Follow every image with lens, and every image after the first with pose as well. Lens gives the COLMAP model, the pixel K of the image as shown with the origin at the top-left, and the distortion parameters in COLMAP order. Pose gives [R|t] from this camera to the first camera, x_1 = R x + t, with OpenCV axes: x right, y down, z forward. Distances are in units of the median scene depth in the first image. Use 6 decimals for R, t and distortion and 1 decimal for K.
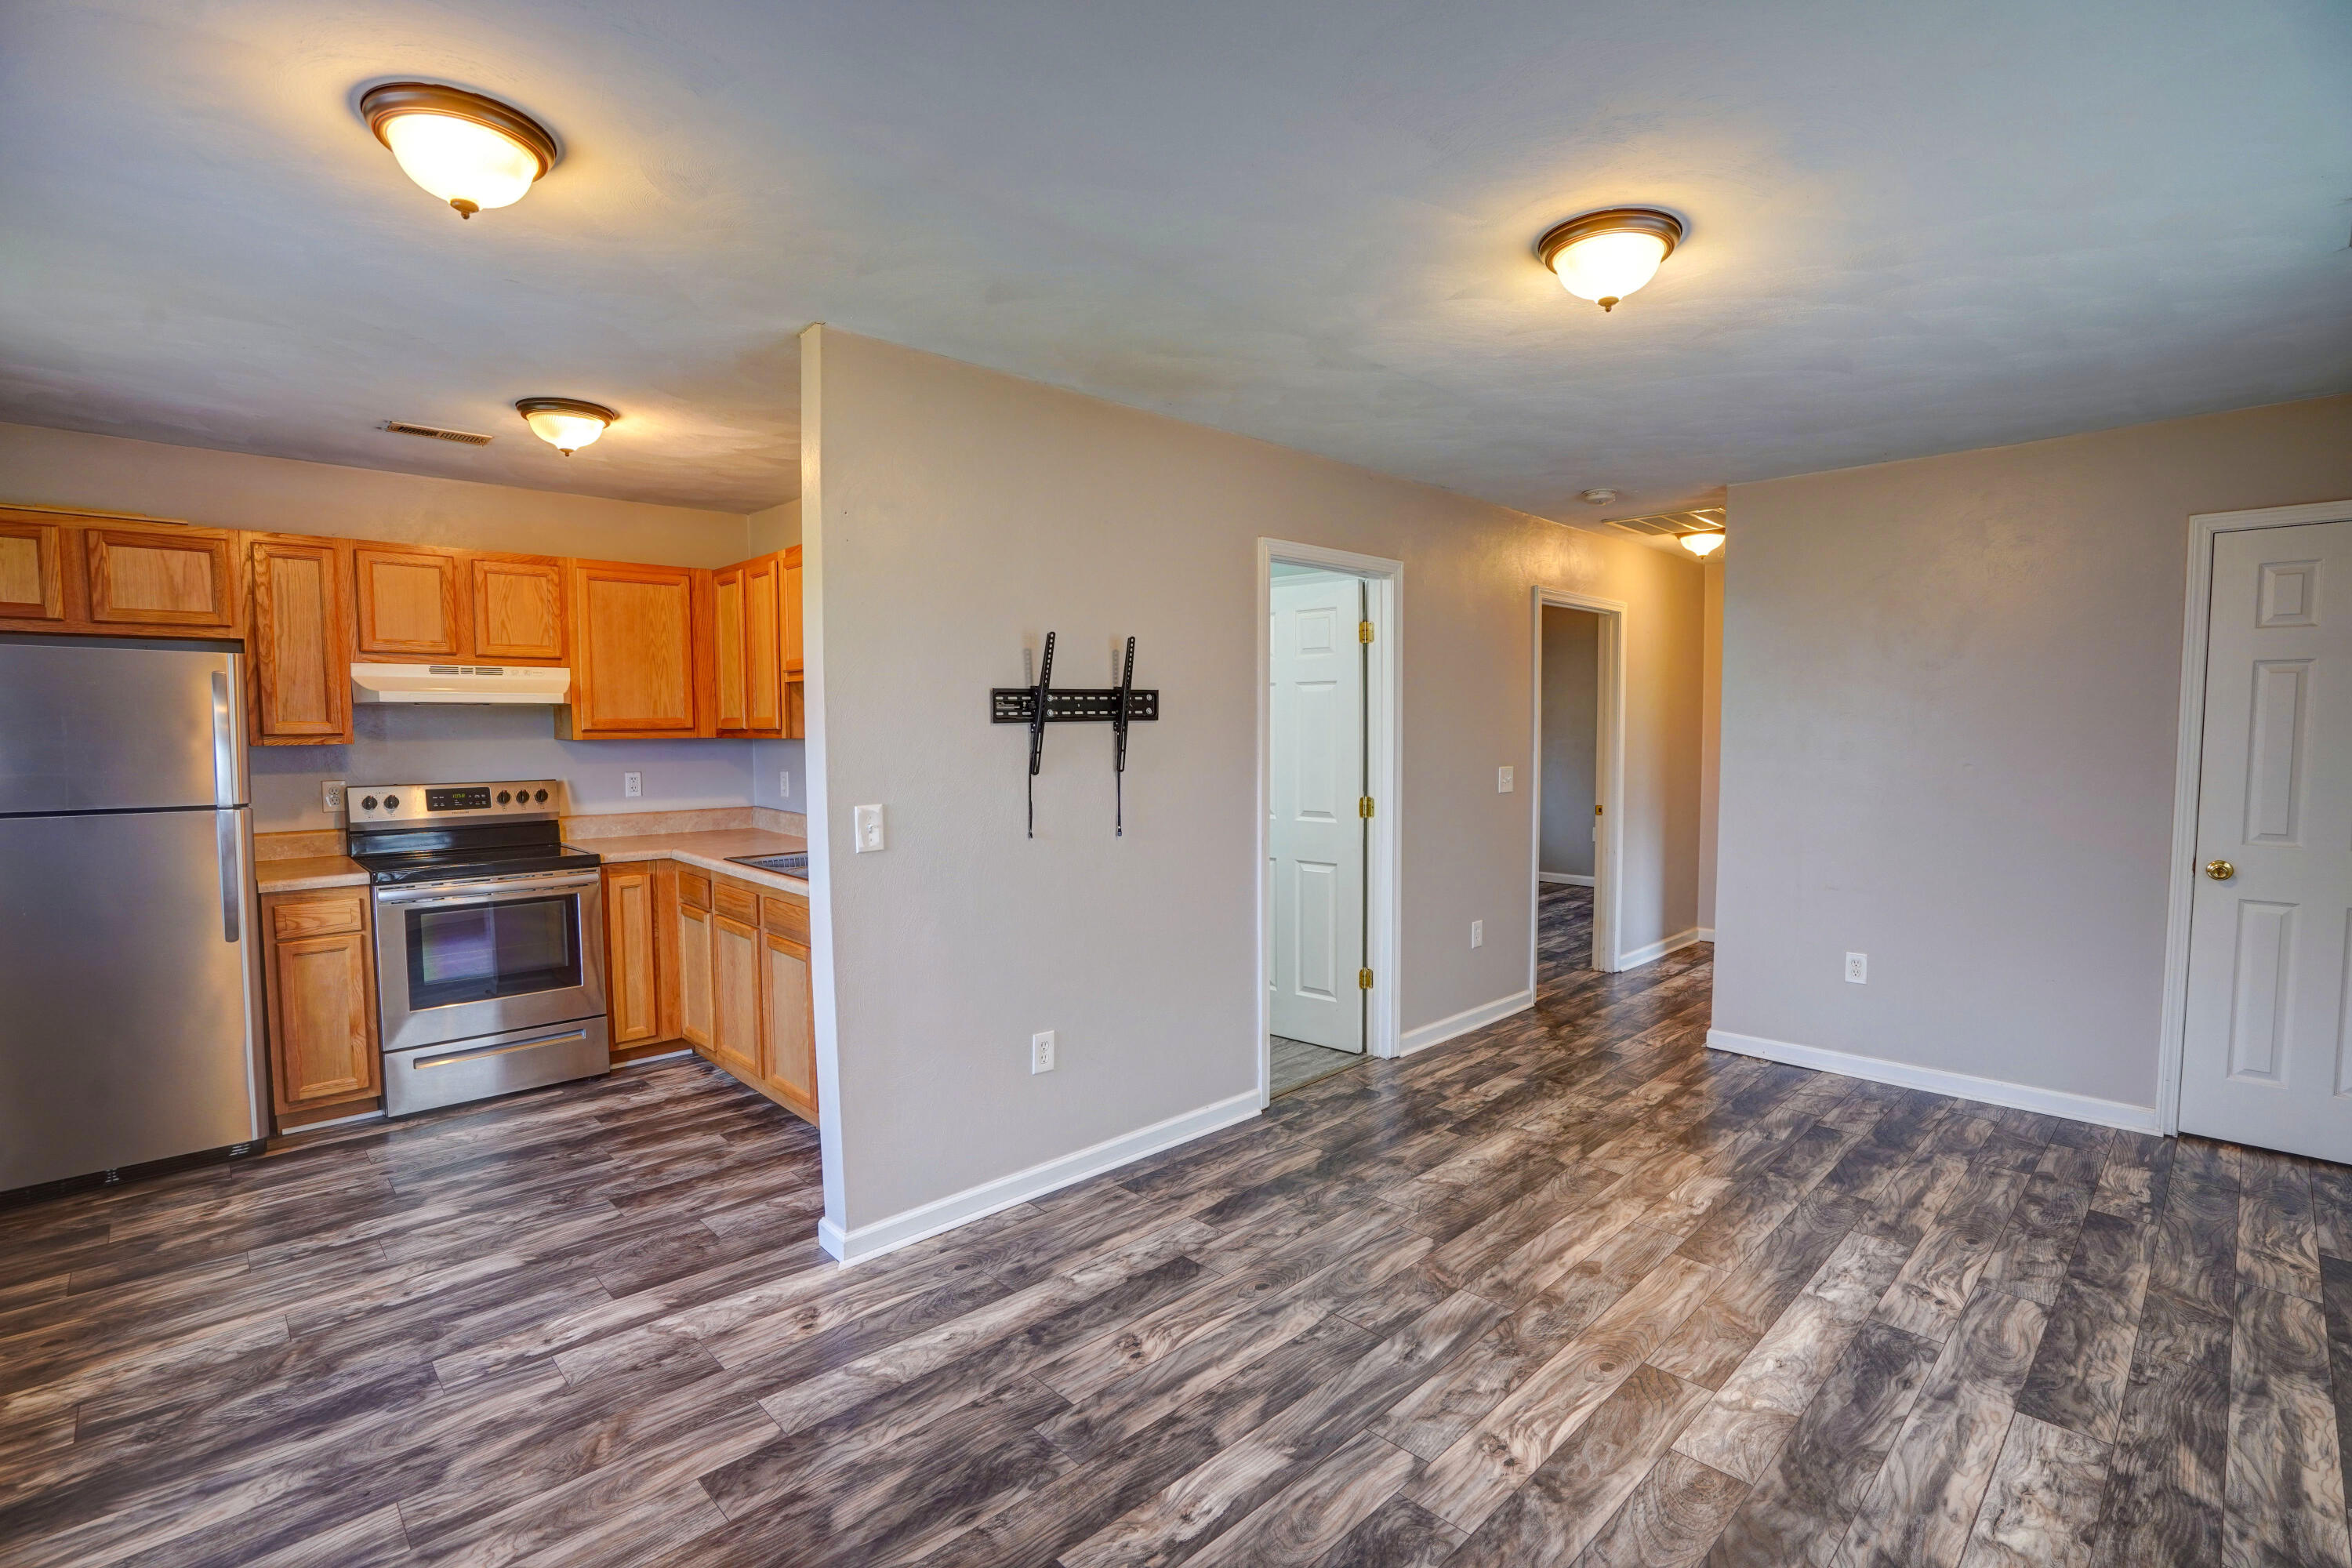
lens RADIAL K [[1080.8, 0, 1176.0], [0, 1080.8, 784.0], [0, 0, 1]] dist [-0.060048, 0.019901]
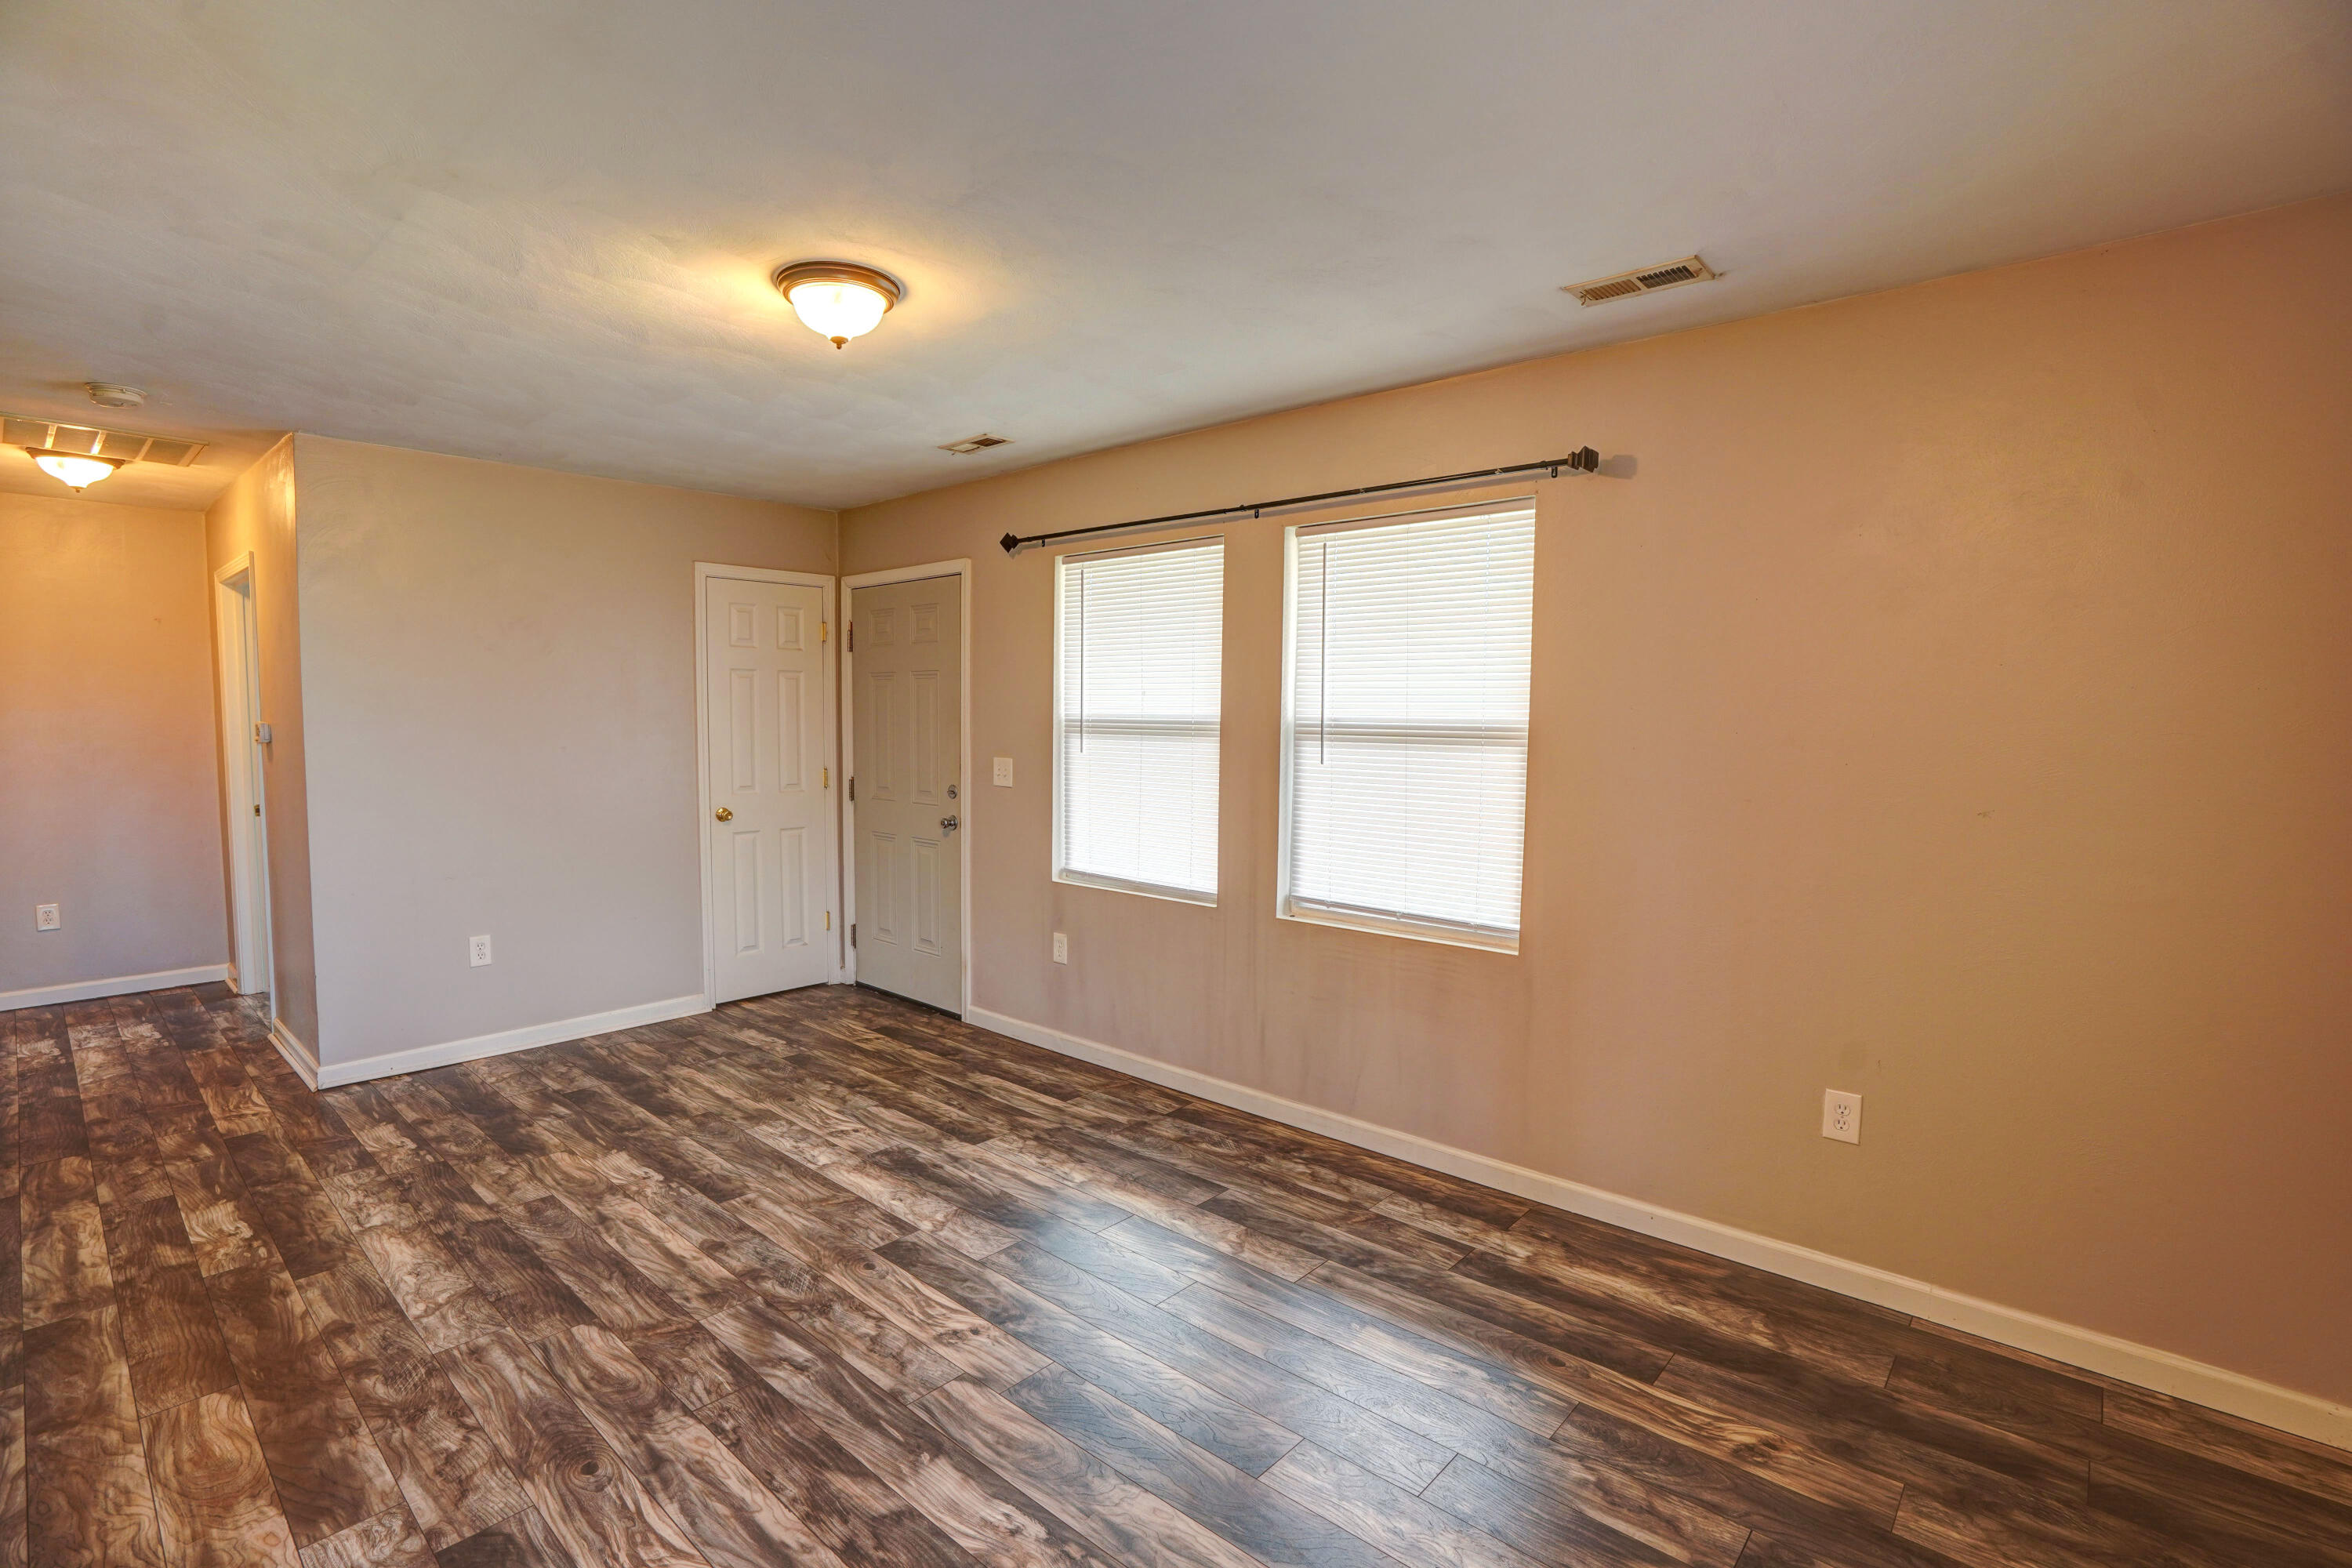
lens RADIAL K [[1080.8, 0, 1176.0], [0, 1080.8, 784.0], [0, 0, 1]] dist [-0.060048, 0.019901]
pose [[-0.077586, -0.062222, 0.995042, -0.690501], [0.050349, 0.996533, 0.066241, -0.034803], [-0.995714, 0.055239, -0.074184, 0.662563]]
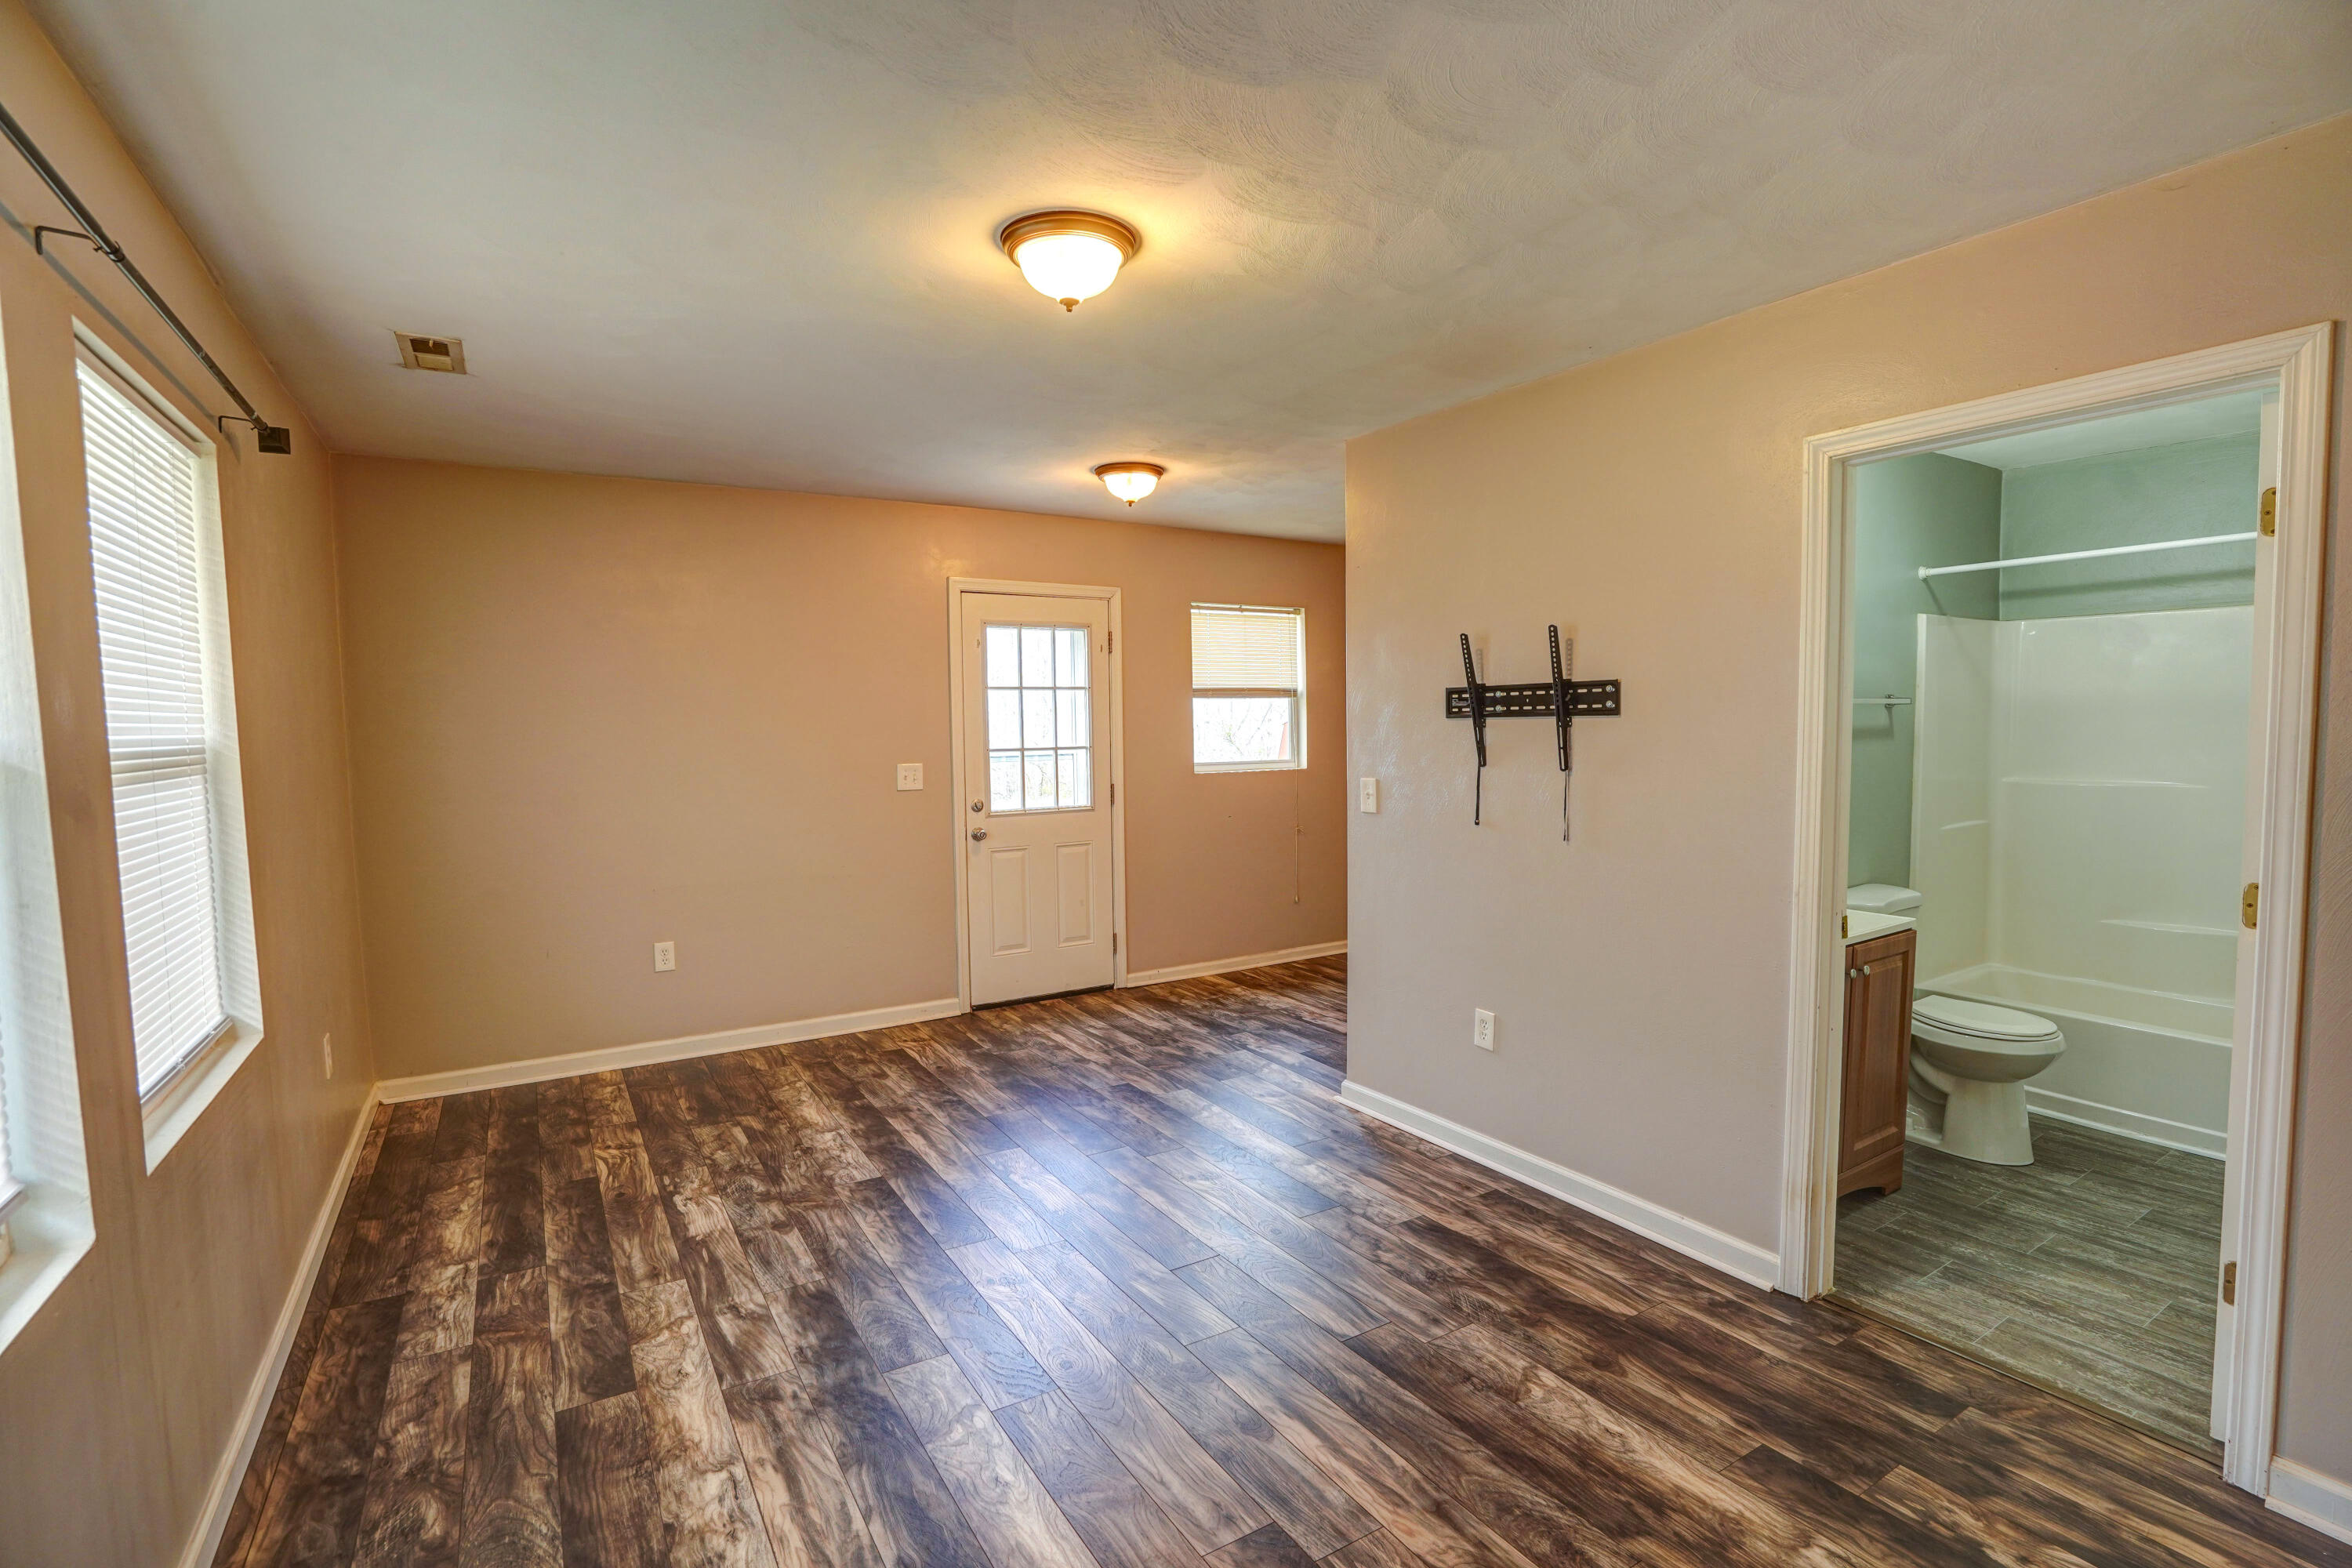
lens RADIAL K [[1080.8, 0, 1176.0], [0, 1080.8, 784.0], [0, 0, 1]] dist [-0.060048, 0.019901]
pose [[-0.210016, 0.063527, -0.975632, 1.230996], [-0.047351, 0.996055, 0.075049, -0.072250], [0.976551, 0.061958, -0.206180, 1.172765]]
